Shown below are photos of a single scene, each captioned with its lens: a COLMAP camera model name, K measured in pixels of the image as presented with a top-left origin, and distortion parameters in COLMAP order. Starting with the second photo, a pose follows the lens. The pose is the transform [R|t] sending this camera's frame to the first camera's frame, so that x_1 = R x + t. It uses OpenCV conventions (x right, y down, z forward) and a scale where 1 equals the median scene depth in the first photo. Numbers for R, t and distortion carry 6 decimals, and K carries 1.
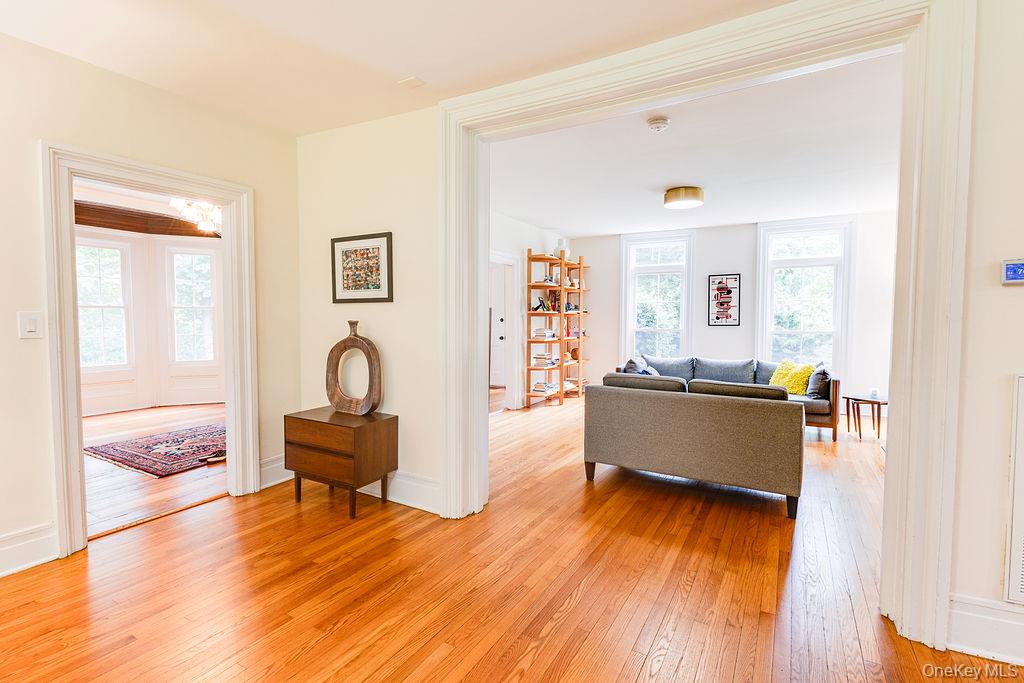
lens RADIAL K [[482.8, 0, 510.5], [0, 482.8, 340.2], [0, 0, 1]] dist [0.015332, -0.000534]
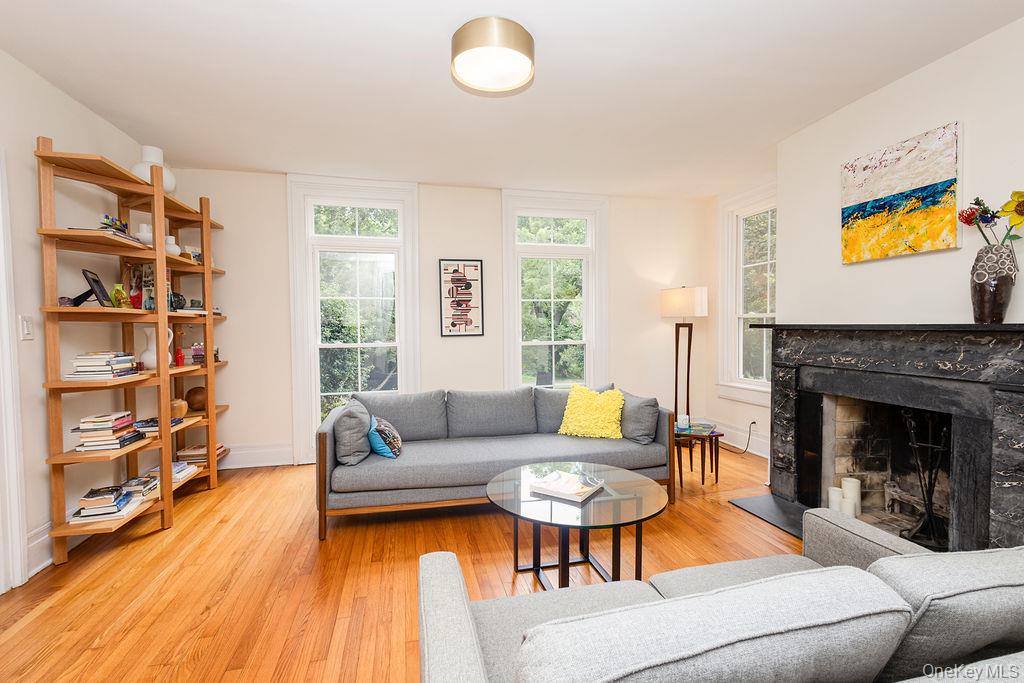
lens RADIAL K [[465.0, 0, 512.0], [0, 465.0, 344.0], [0, 0, 1]] dist [0.000452, -0.000259]
pose [[0.724000, -0.031149, 0.689096, 0.047292], [0.041337, 0.999144, 0.001733, -0.017213], [-0.688560, 0.027231, 0.724668, 0.488901]]
